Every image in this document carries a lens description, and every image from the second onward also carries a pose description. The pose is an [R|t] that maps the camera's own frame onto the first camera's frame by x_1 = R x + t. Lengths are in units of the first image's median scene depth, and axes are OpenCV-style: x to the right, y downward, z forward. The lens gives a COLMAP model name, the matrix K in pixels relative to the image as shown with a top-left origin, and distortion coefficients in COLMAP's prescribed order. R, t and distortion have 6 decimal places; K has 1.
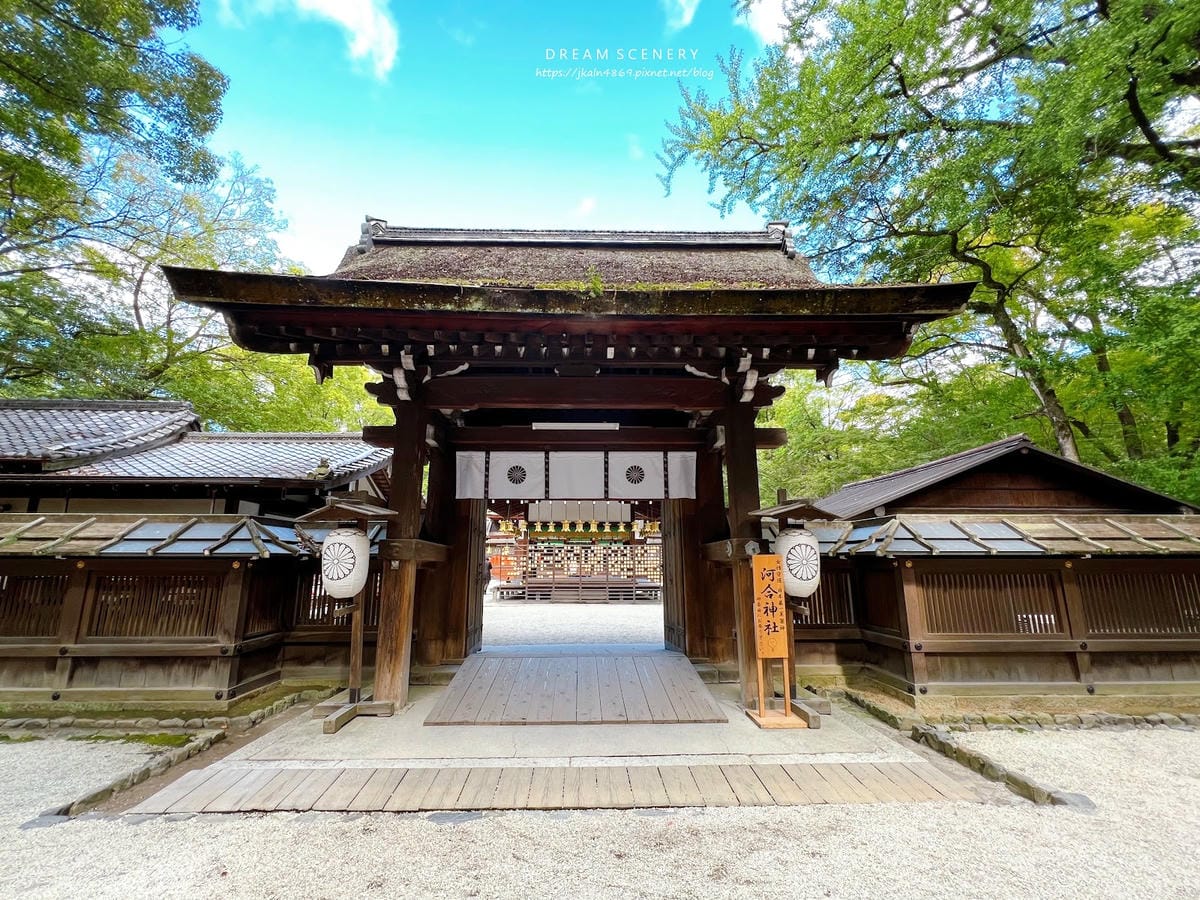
lens RADIAL K [[486.8, 0, 600.0], [0, 486.8, 450.0], [0, 0, 1]] dist [-0.002408, 0.000009]
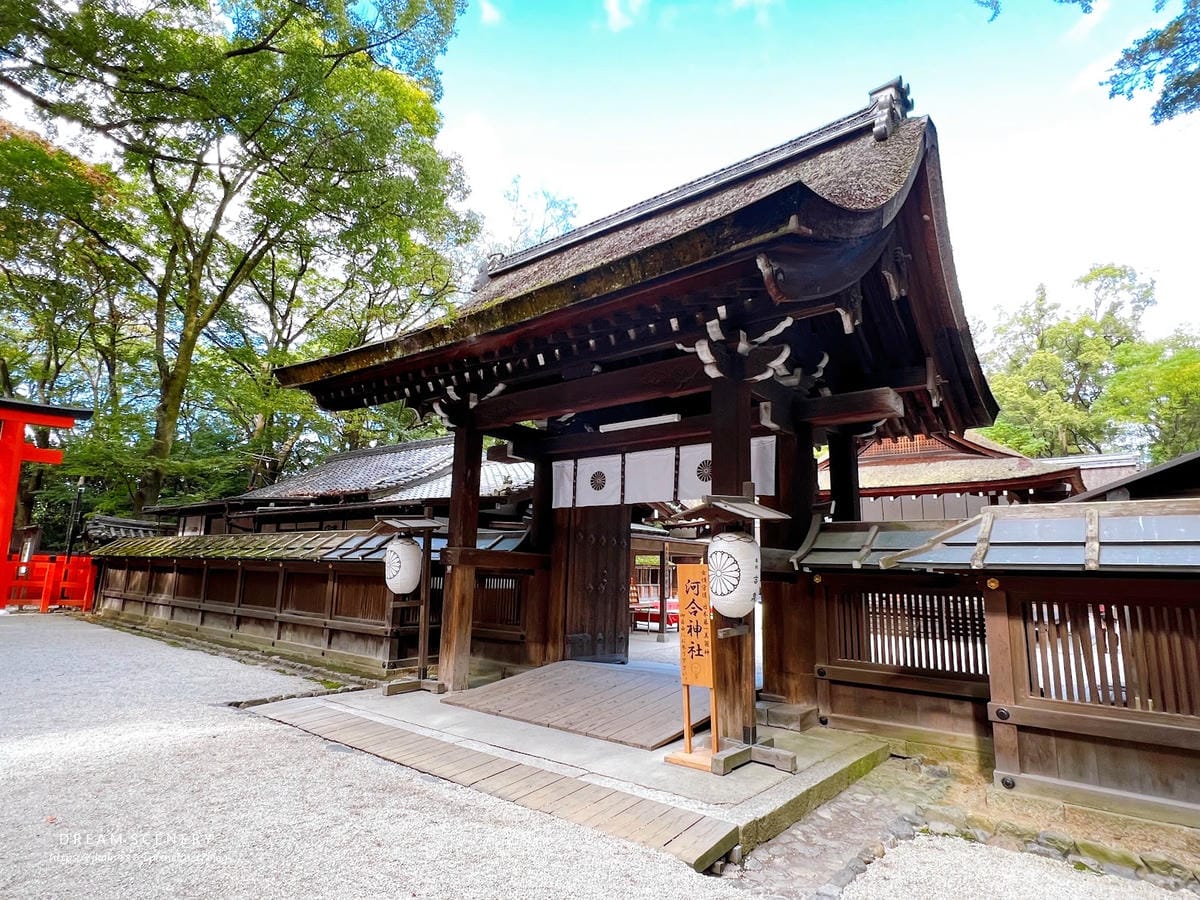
lens RADIAL K [[607.3, 0, 600.0], [0, 607.3, 450.0], [0, 0, 1]] dist [-0.001693, -0.000372]
pose [[0.785122, -0.101816, -0.610914, 0.755339], [0.113206, 0.993369, -0.020070, 0.019771], [0.608907, -0.053402, 0.791442, 0.073849]]
